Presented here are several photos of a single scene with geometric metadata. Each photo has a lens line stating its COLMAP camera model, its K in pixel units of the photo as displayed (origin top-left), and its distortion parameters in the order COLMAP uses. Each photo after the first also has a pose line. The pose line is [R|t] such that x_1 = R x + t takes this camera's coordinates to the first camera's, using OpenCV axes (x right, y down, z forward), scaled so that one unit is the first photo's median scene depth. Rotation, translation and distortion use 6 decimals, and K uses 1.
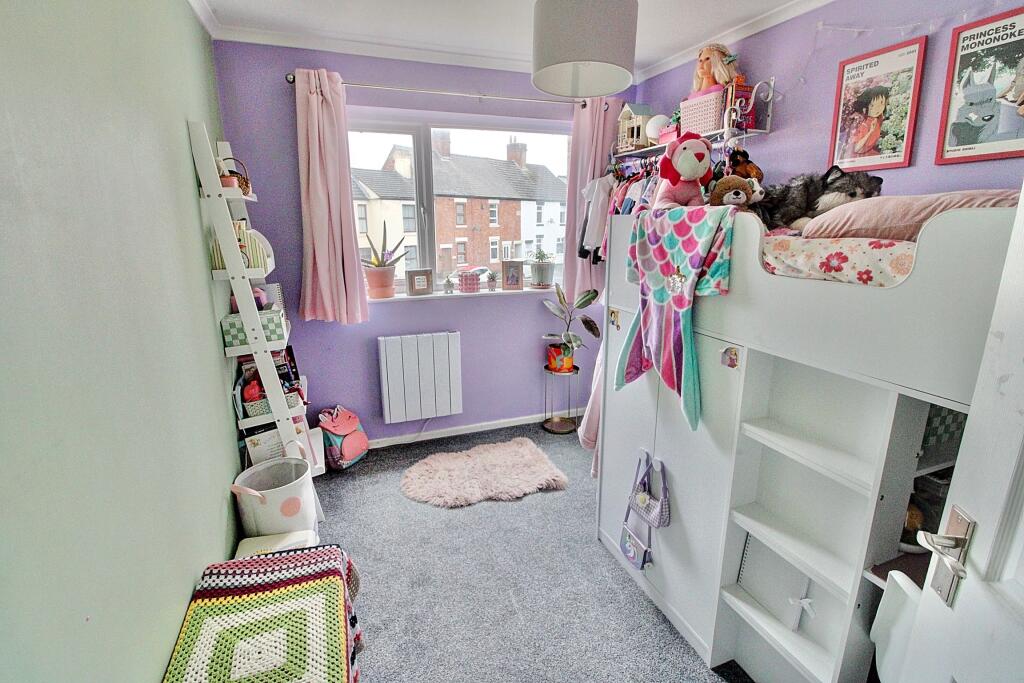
lens RADIAL K [[477.1, 0, 512.7], [0, 477.1, 339.2], [0, 0, 1]] dist [-0.014334, -0.003380]
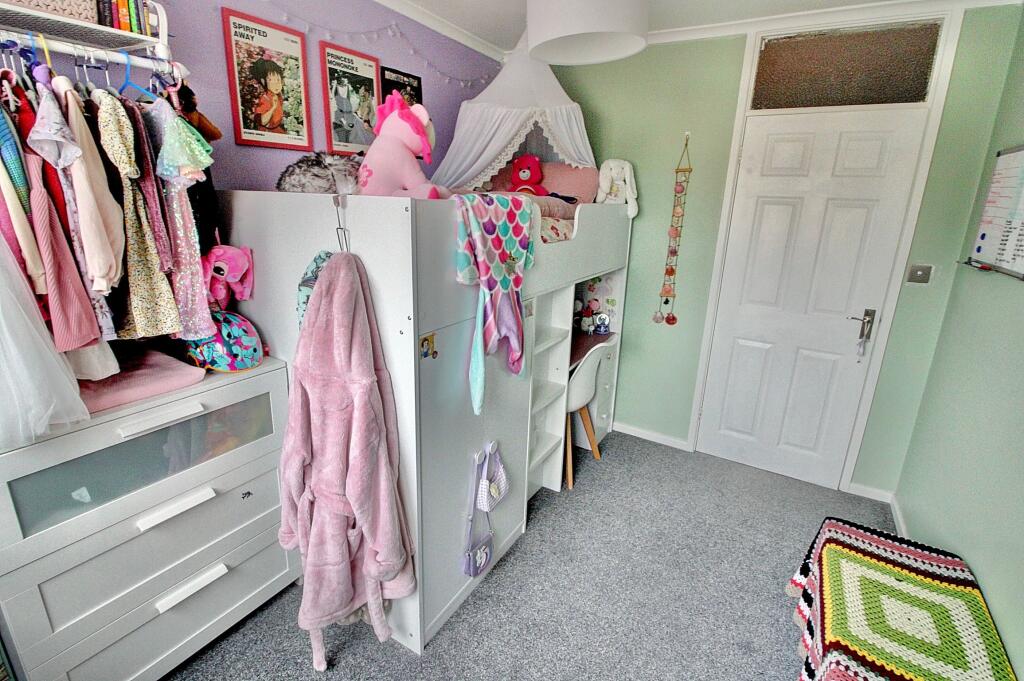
lens RADIAL K [[477.1, 0, 511.9], [0, 477.1, 340.1], [0, 0, 1]] dist [-0.014334, -0.003380]
pose [[-0.621713, -0.238206, 0.746144, -0.473868], [0.158074, 0.894869, 0.417400, -0.399722], [-0.767128, 0.377449, -0.518697, 1.545411]]
